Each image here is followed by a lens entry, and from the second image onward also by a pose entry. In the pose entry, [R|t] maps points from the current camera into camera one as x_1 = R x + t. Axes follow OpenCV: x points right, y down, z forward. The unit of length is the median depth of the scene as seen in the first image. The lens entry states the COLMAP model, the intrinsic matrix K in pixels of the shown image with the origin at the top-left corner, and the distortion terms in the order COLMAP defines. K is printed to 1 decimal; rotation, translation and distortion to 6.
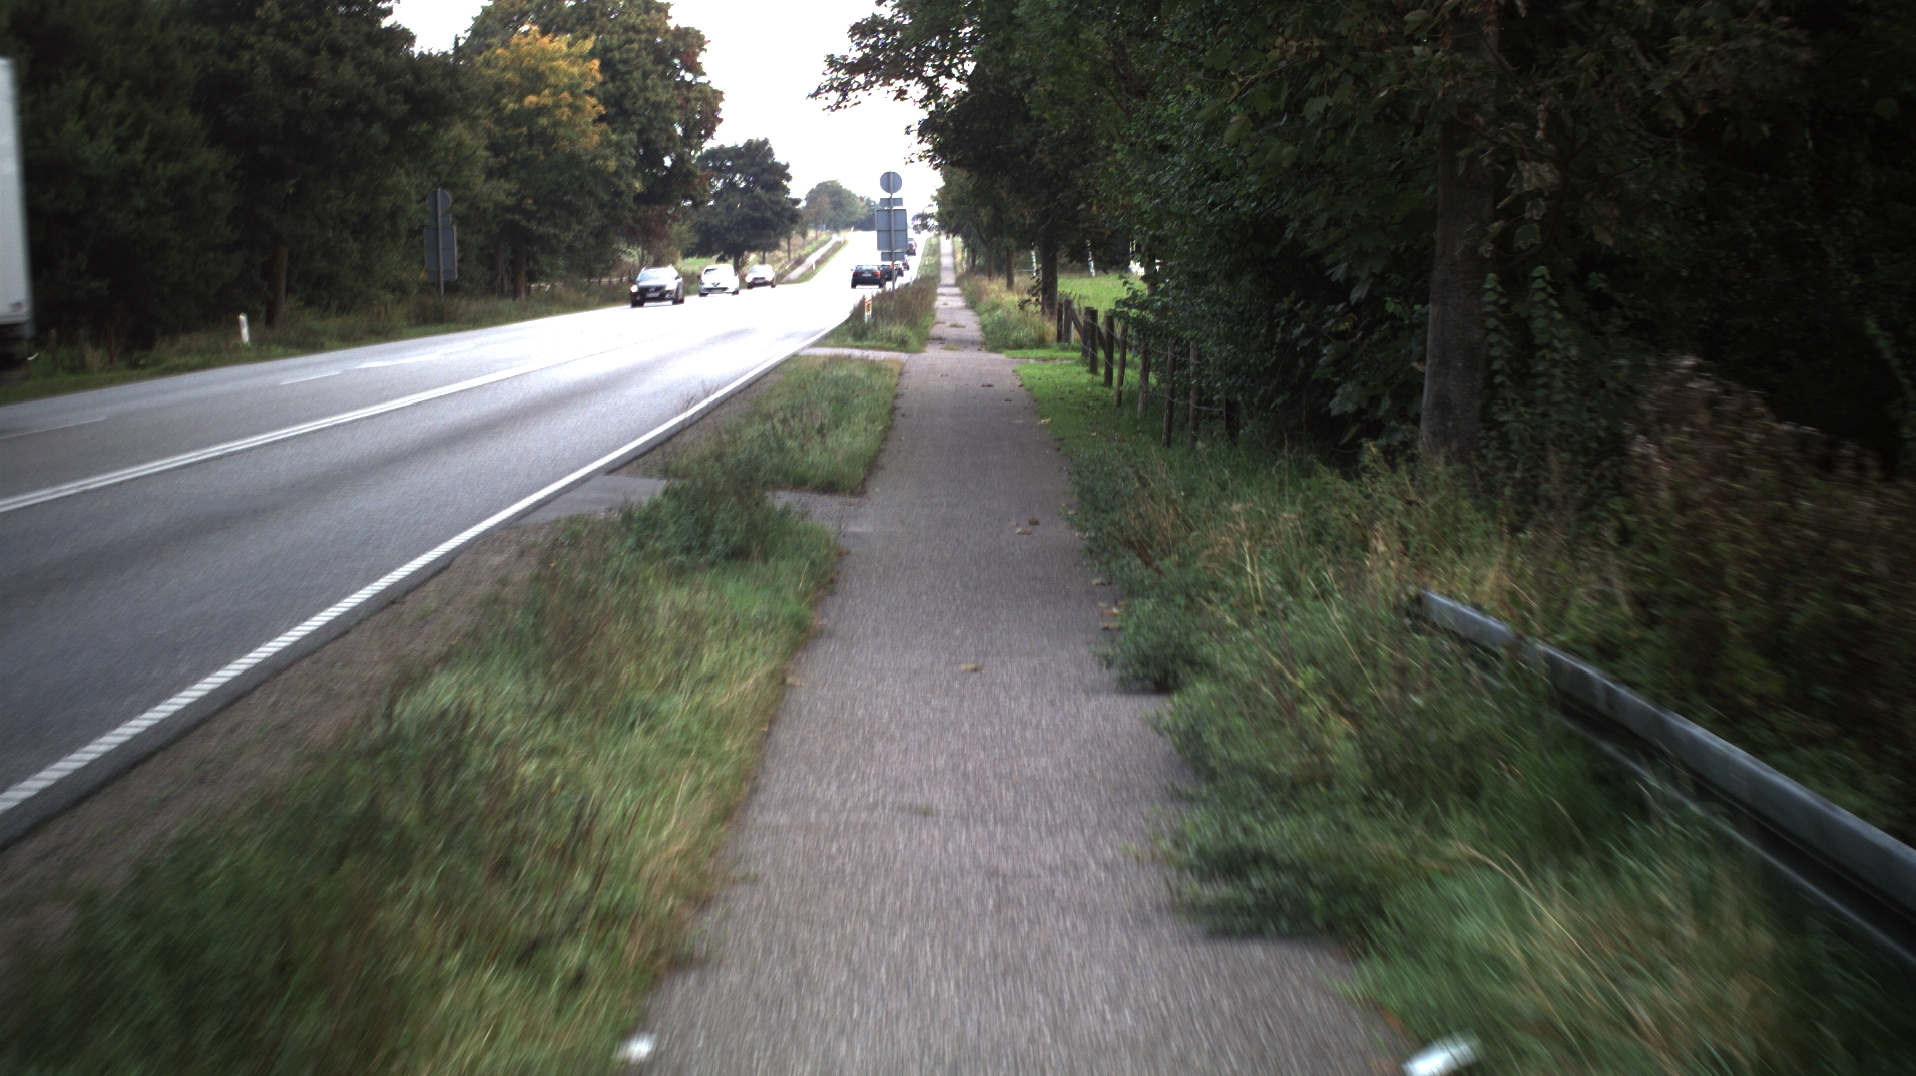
lens RADIAL K [[5649.3, 0, 944.7], [0, 5649.3, 539.7], [0, 0, 1]] dist [-0.539317, 0.000000]
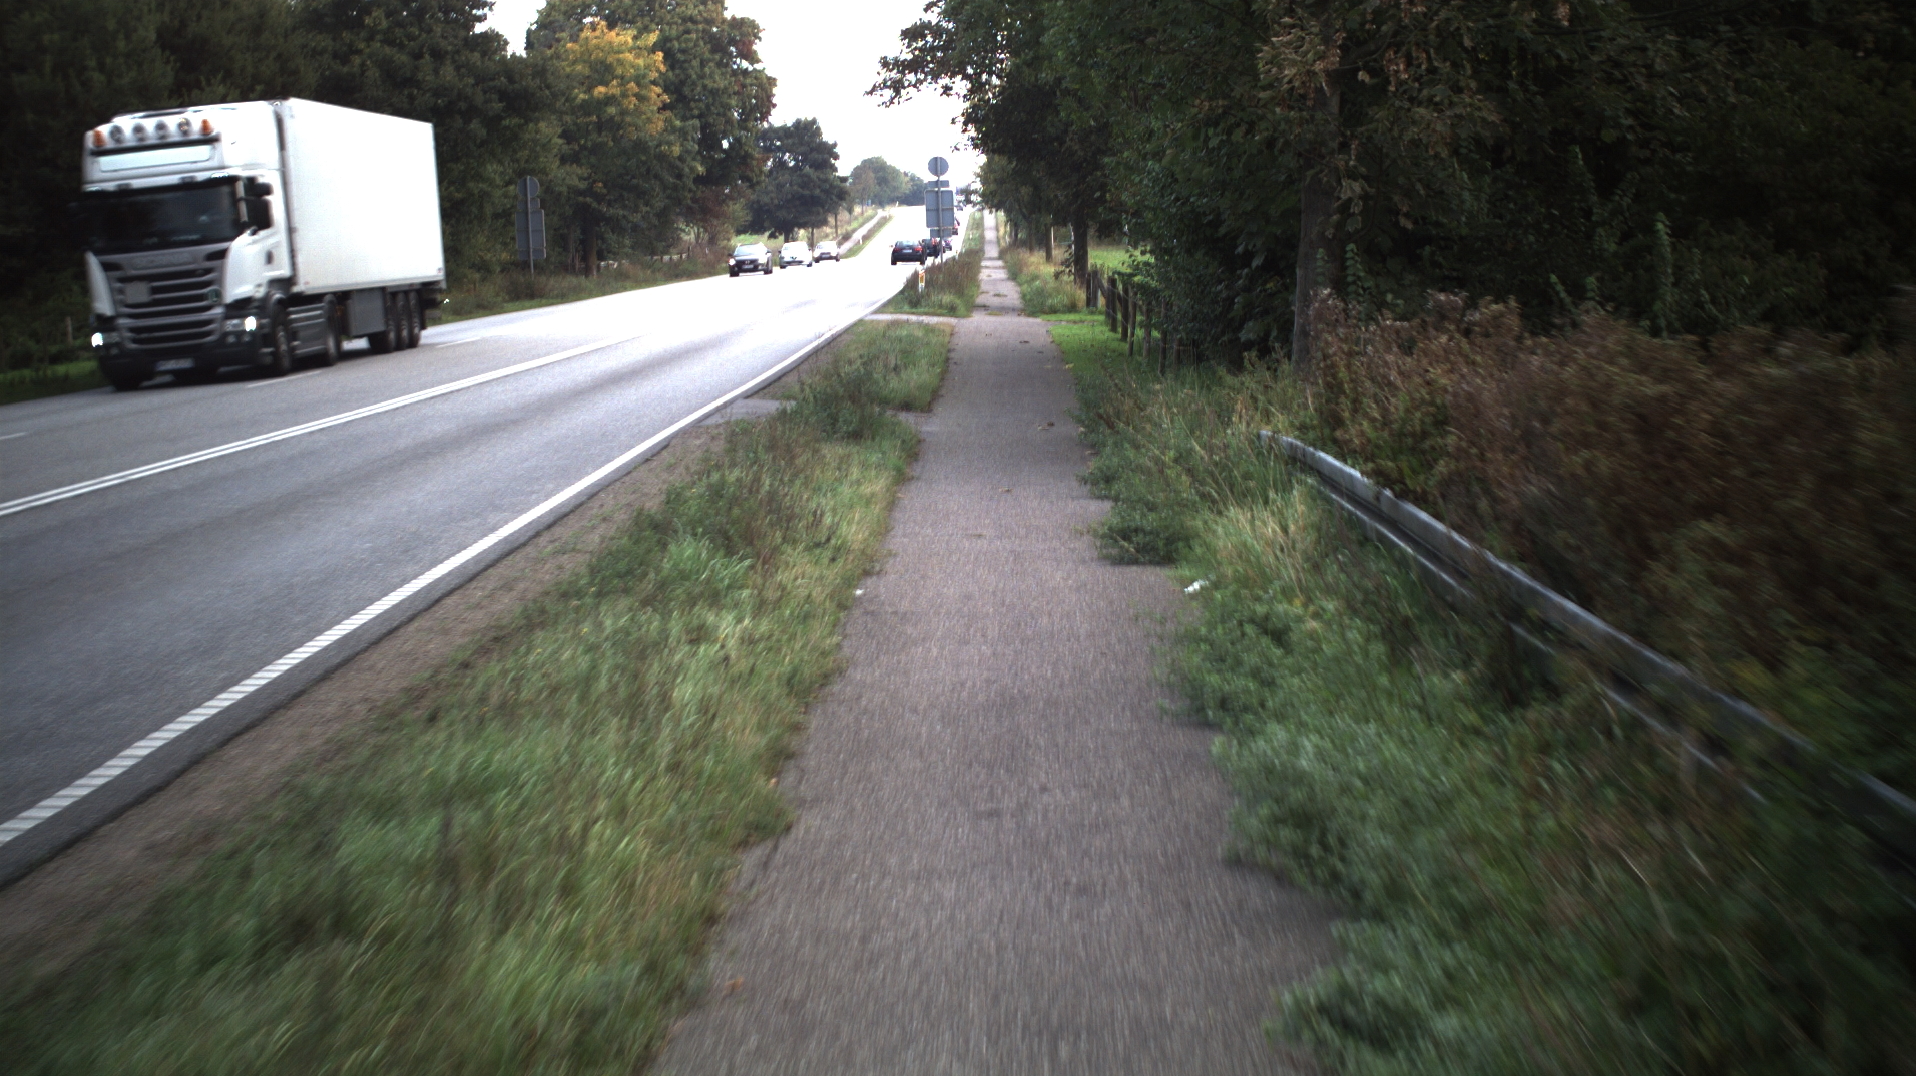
lens RADIAL K [[5649.3, 0, 962.1], [0, 5649.3, 536.4], [0, 0, 1]] dist [-0.539317, 0.000000]
pose [[0.999906, -0.012601, -0.005340, 0.000151], [0.012623, 0.999912, 0.004175, 0.005790], [0.005286, -0.004242, 0.999977, -0.131688]]
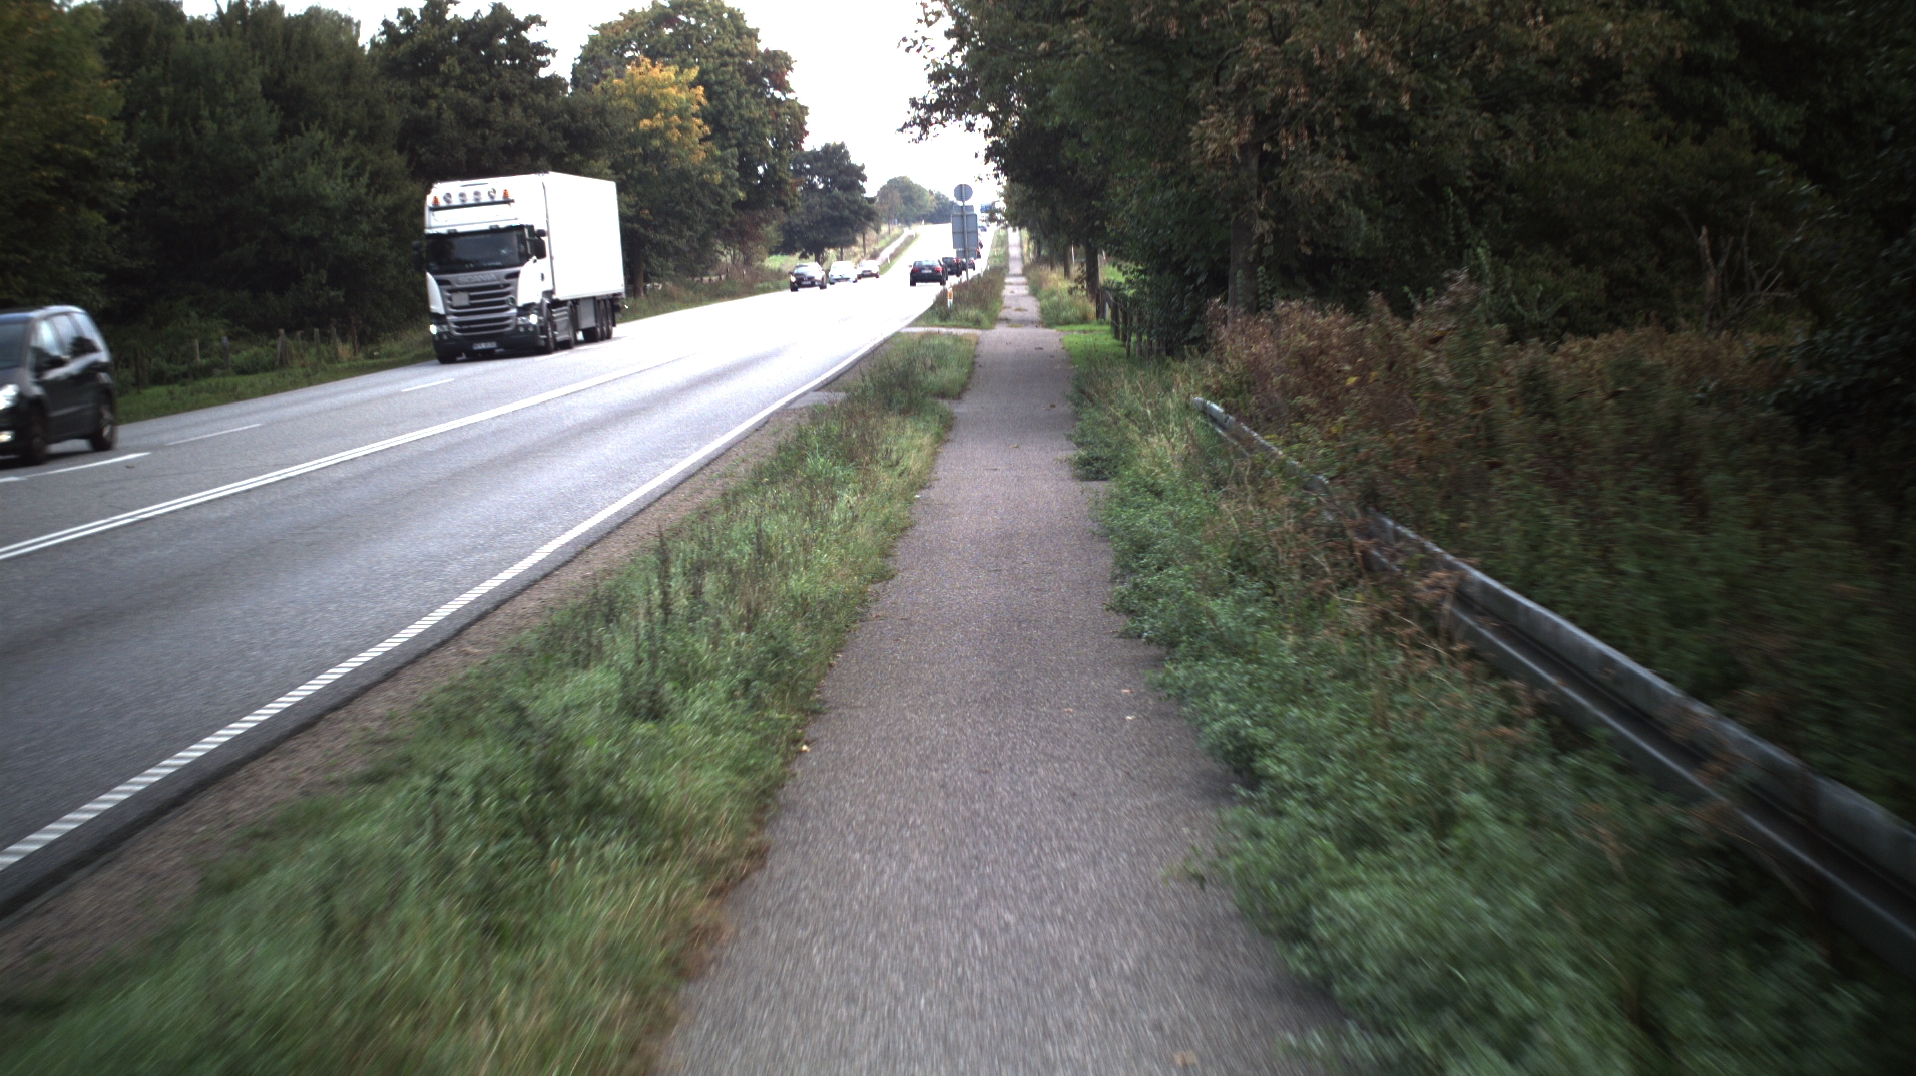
lens RADIAL K [[5644.0, 0, 964.5], [0, 5644.0, 544.7], [0, 0, 1]] dist [-0.585392, 0.000000]
pose [[0.999602, -0.026325, -0.010173, 0.001297], [0.026354, 0.999649, 0.002696, 0.011192], [0.010098, -0.002963, 0.999945, -0.261587]]
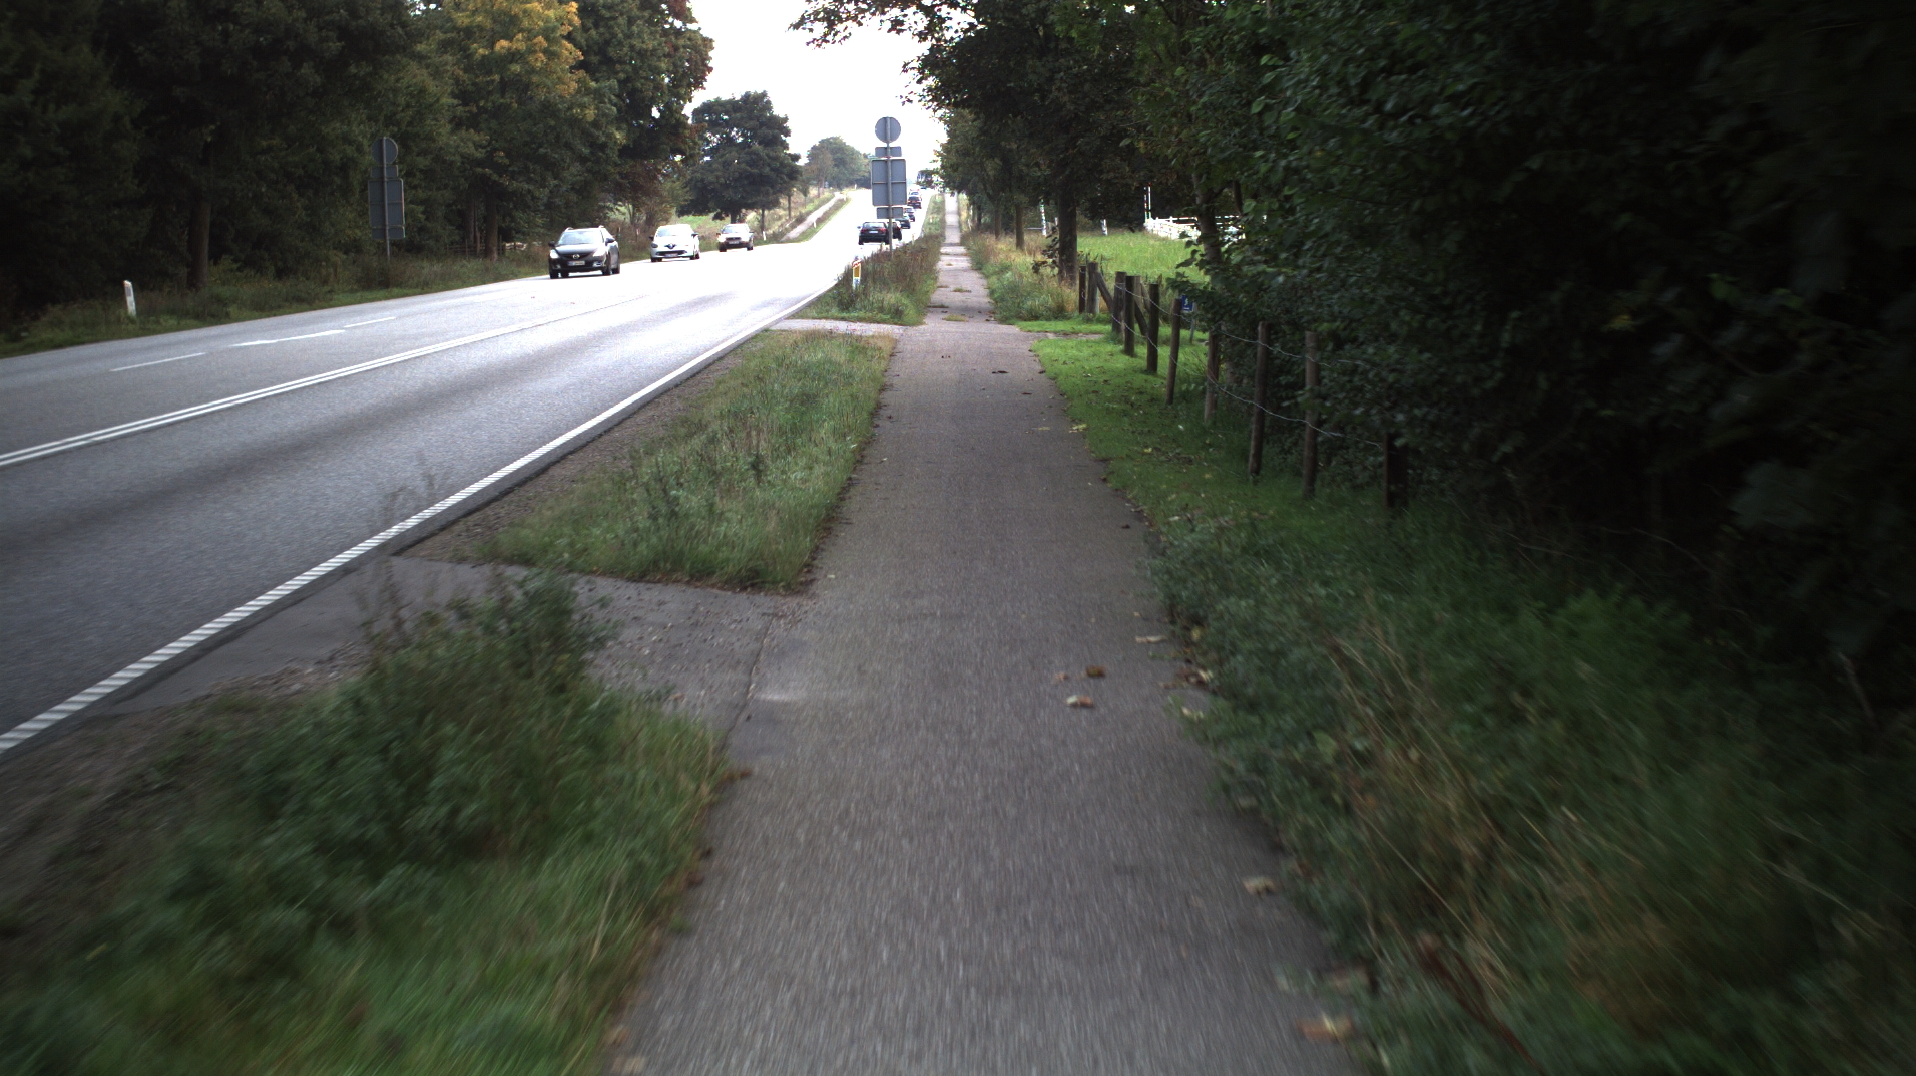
lens RADIAL K [[5650.6, 0, 961.9], [0, 5650.6, 530.1], [0, 0, 1]] dist [-0.532823, 0.000000]
pose [[0.999998, -0.000345, 0.002095, 0.000403], [0.000333, 0.999984, 0.005684, -0.006177], [-0.002097, -0.005684, 0.999982, 0.132337]]
